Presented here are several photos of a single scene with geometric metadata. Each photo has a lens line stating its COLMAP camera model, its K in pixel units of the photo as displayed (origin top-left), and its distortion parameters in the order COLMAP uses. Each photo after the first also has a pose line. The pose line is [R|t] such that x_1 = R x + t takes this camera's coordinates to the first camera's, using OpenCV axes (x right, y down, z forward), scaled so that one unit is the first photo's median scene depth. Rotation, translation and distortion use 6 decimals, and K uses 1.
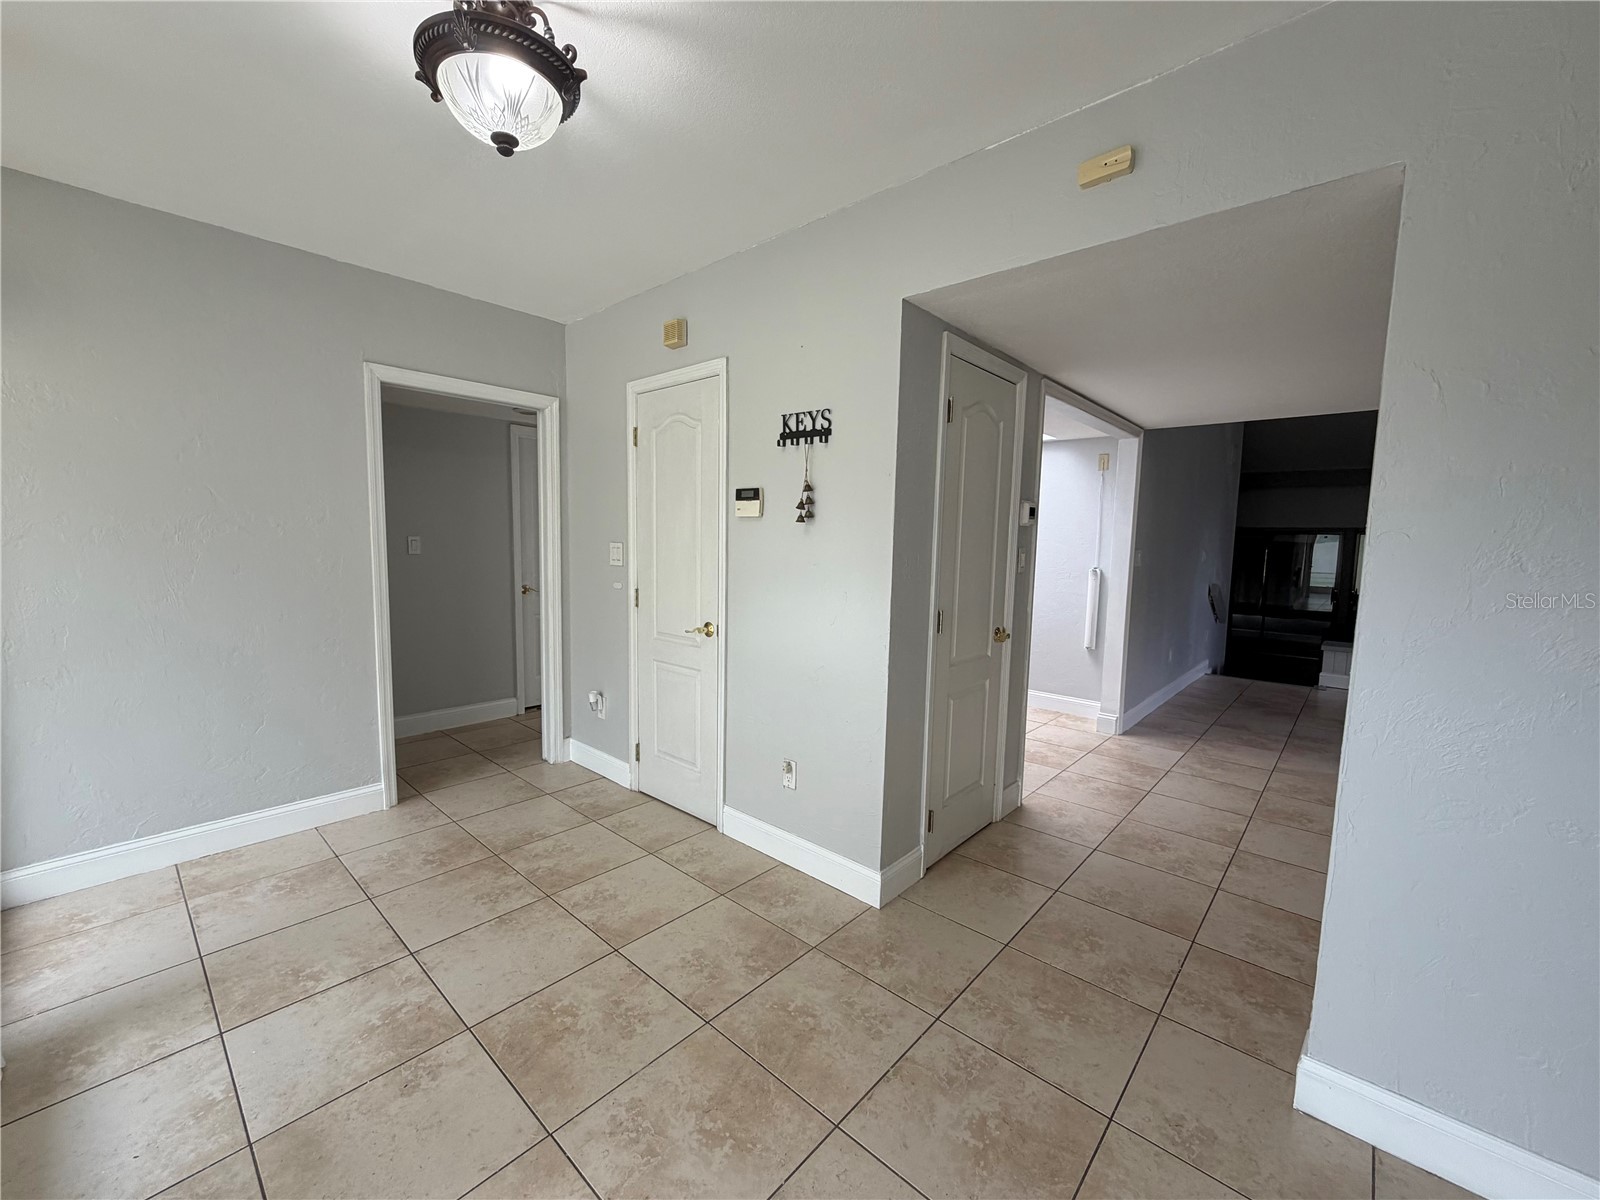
lens RADIAL K [[639.1, 0, 793.9], [0, 639.1, 600.0], [0, 0, 1]] dist [-0.000825, -0.000335]
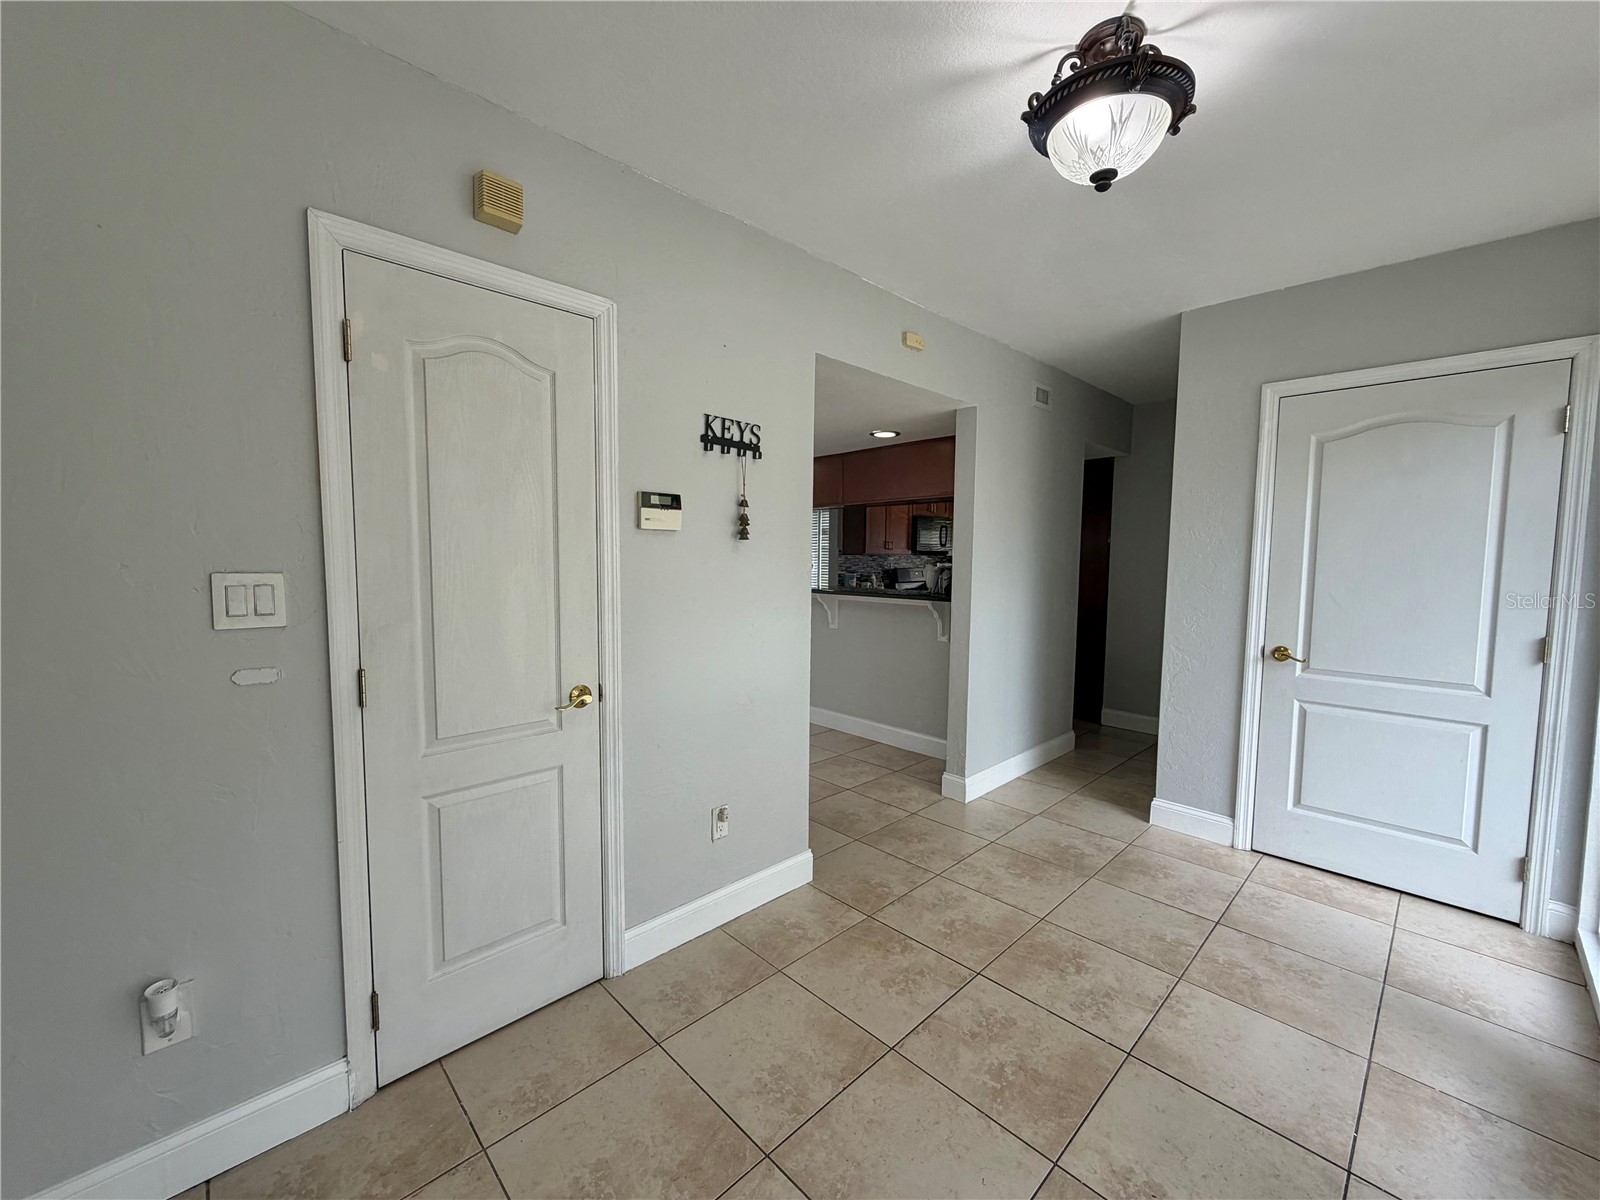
lens RADIAL K [[639.1, 0, 794.5], [0, 639.1, 602.9], [0, 0, 1]] dist [-0.000825, -0.000335]
pose [[0.068163, -0.092620, 0.993366, -0.922448], [0.087769, 0.992378, 0.086505, -0.105835], [-0.993806, 0.081290, 0.075773, 0.872664]]
